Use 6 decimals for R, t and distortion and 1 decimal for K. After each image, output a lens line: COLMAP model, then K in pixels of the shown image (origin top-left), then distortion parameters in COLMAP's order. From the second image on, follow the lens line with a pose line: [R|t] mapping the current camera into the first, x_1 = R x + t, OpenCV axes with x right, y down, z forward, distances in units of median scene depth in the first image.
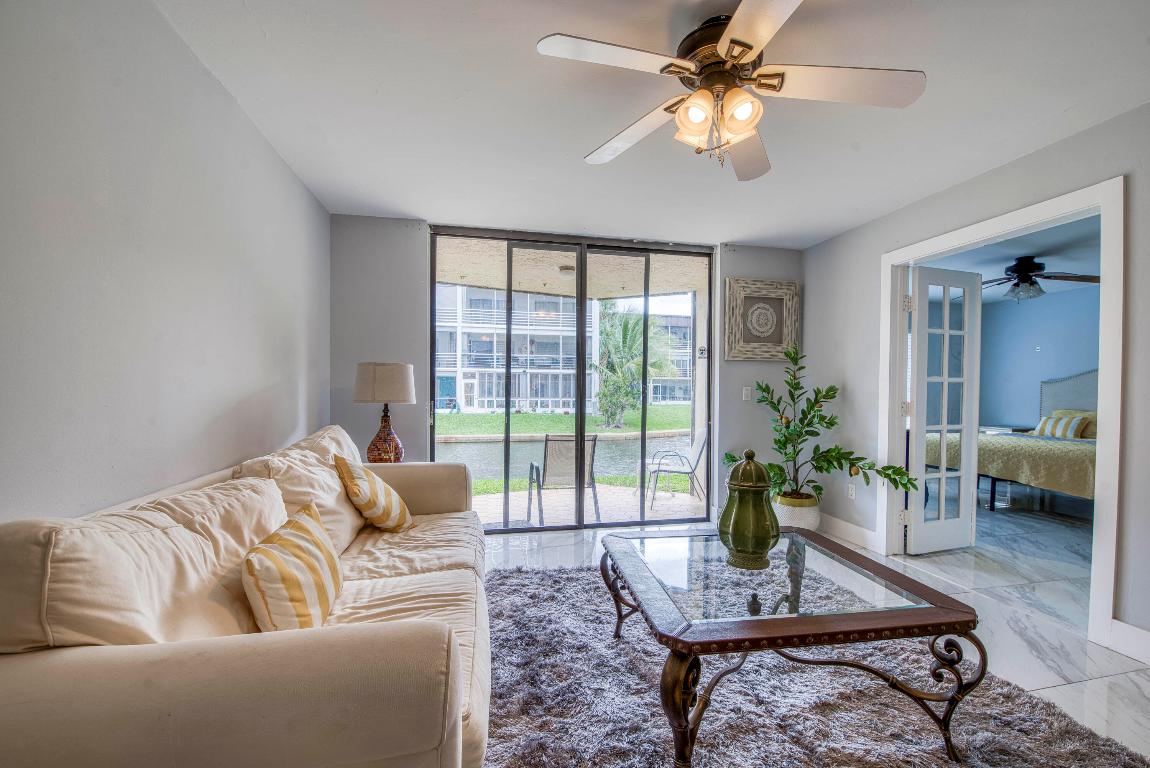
lens RADIAL K [[512.0, 0, 574.0], [0, 512.0, 389.0], [0, 0, 1]] dist [-0.002560, -0.000611]
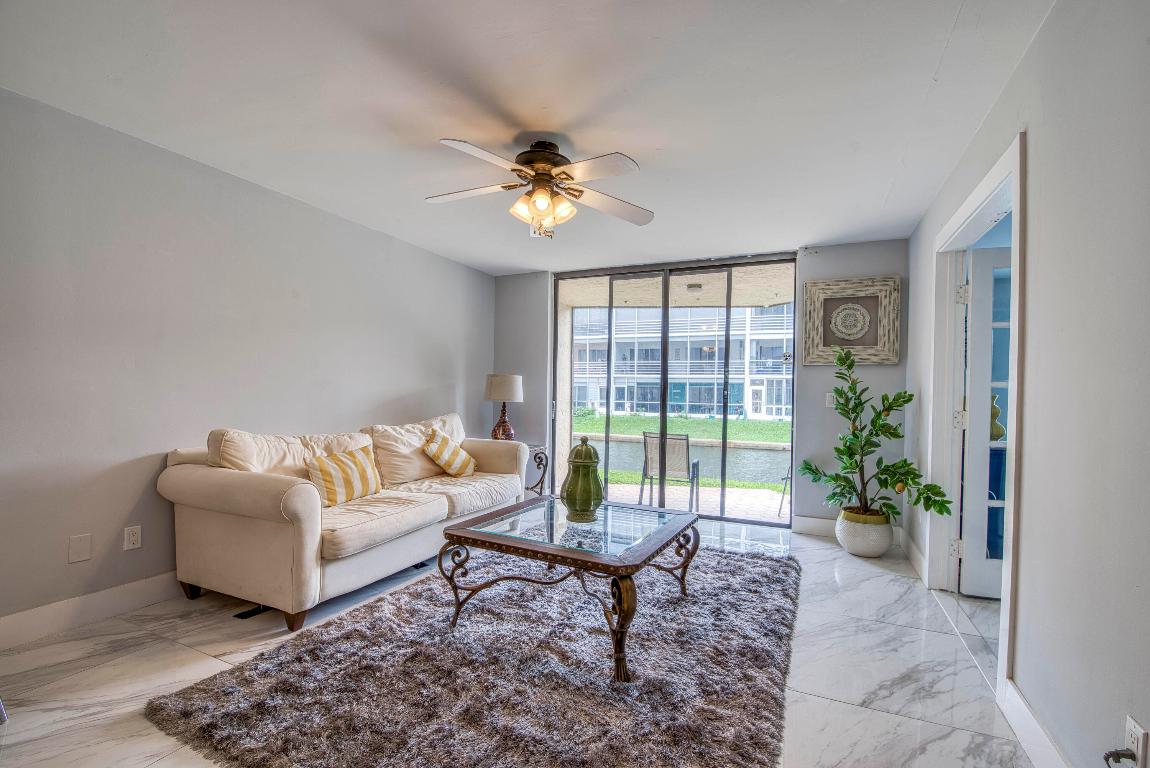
lens RADIAL K [[512.0, 0, 577.0], [0, 512.0, 388.0], [0, 0, 1]] dist [-0.002560, -0.000611]
pose [[0.791925, 0.001824, -0.610616, 0.540485], [-0.011549, 0.999861, -0.011991, 0.003377], [0.610510, 0.016548, 0.791836, -0.041860]]
